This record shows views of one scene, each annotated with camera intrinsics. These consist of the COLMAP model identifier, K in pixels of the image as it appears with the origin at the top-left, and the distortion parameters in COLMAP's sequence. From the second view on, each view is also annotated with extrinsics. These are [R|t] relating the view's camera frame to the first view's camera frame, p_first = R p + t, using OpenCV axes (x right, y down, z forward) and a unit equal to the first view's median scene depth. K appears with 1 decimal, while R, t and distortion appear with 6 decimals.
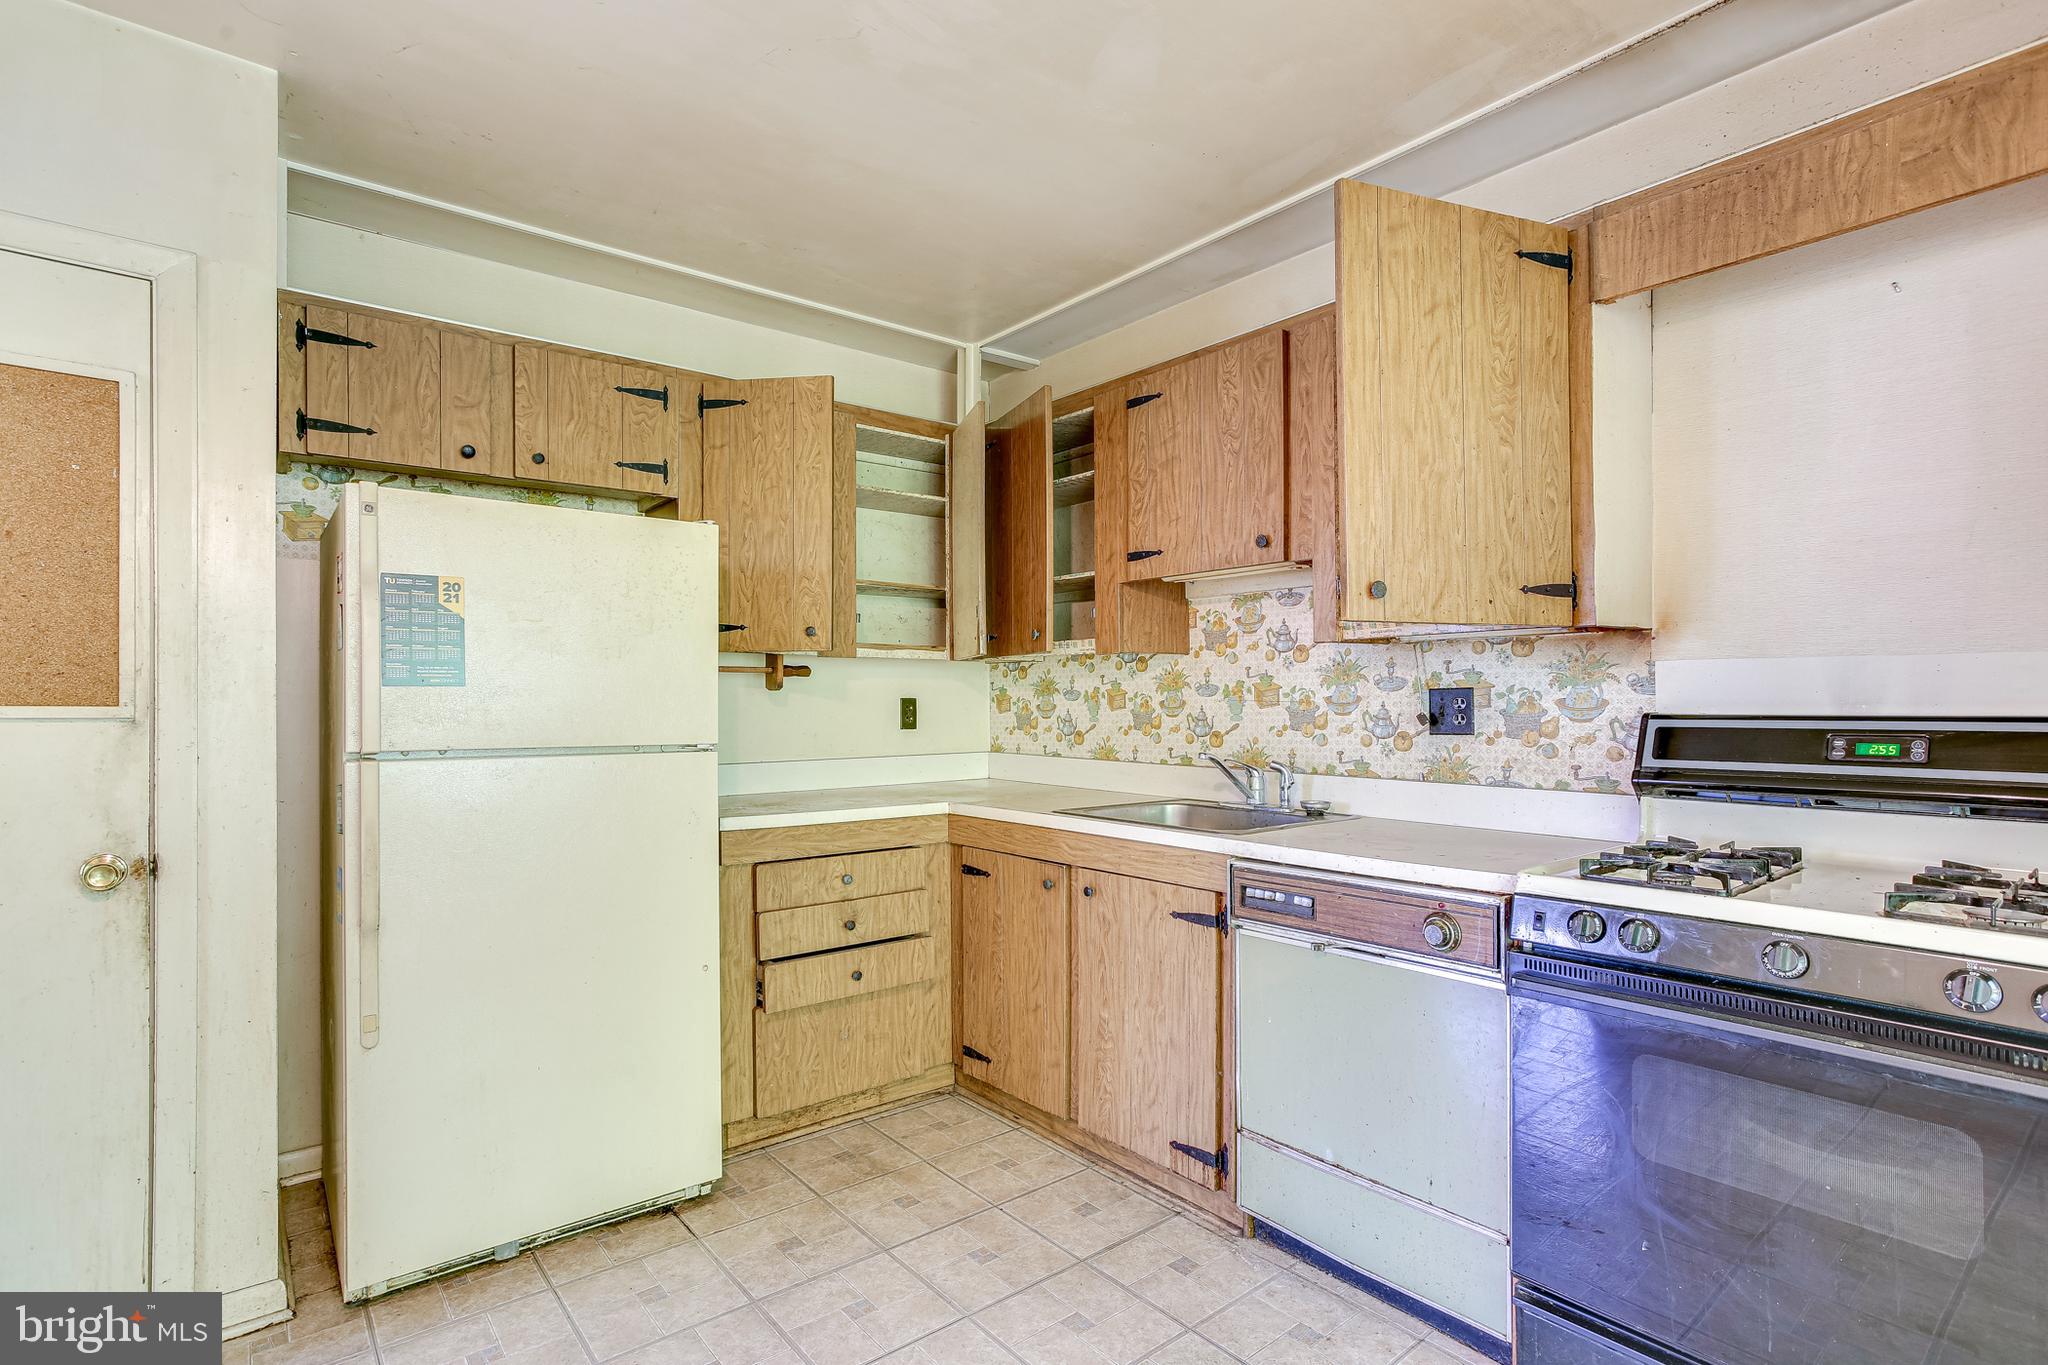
lens RADIAL K [[1002.1, 0, 1023.8], [0, 1002.1, 693.2], [0, 0, 1]] dist [-0.013861, 0.000847]
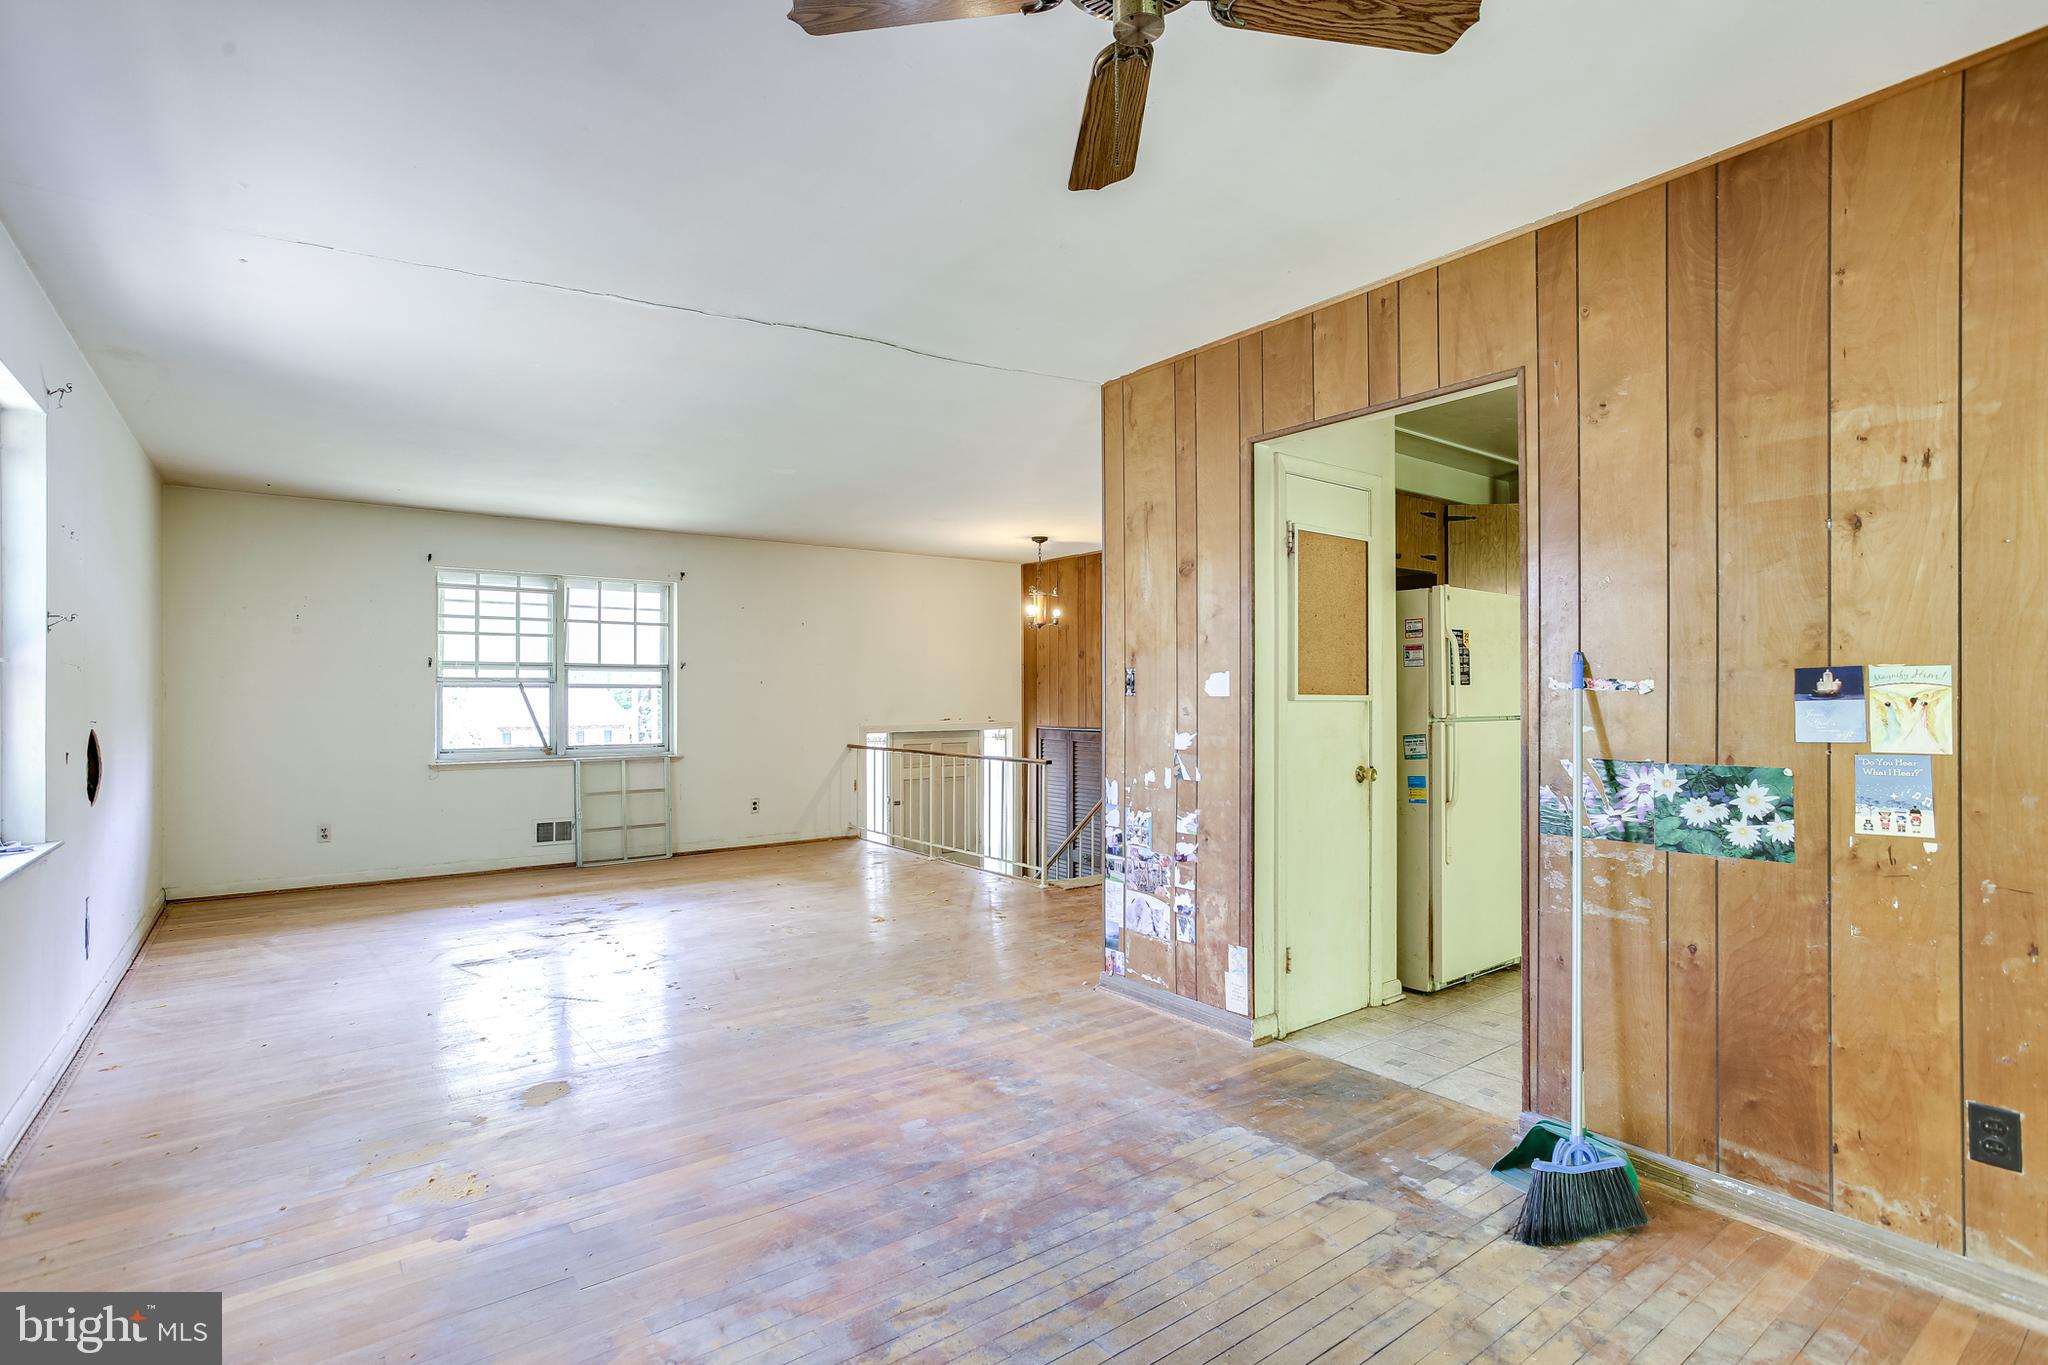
lens RADIAL K [[1002.1, 0, 1030.1], [0, 1002.1, 681.7], [0, 0, 1]] dist [-0.013861, 0.000847]
pose [[0.999531, -0.003765, -0.030387, -1.431943], [0.003641, 0.999985, -0.004128, -0.009183], [0.030402, 0.004016, 0.999530, -1.052319]]
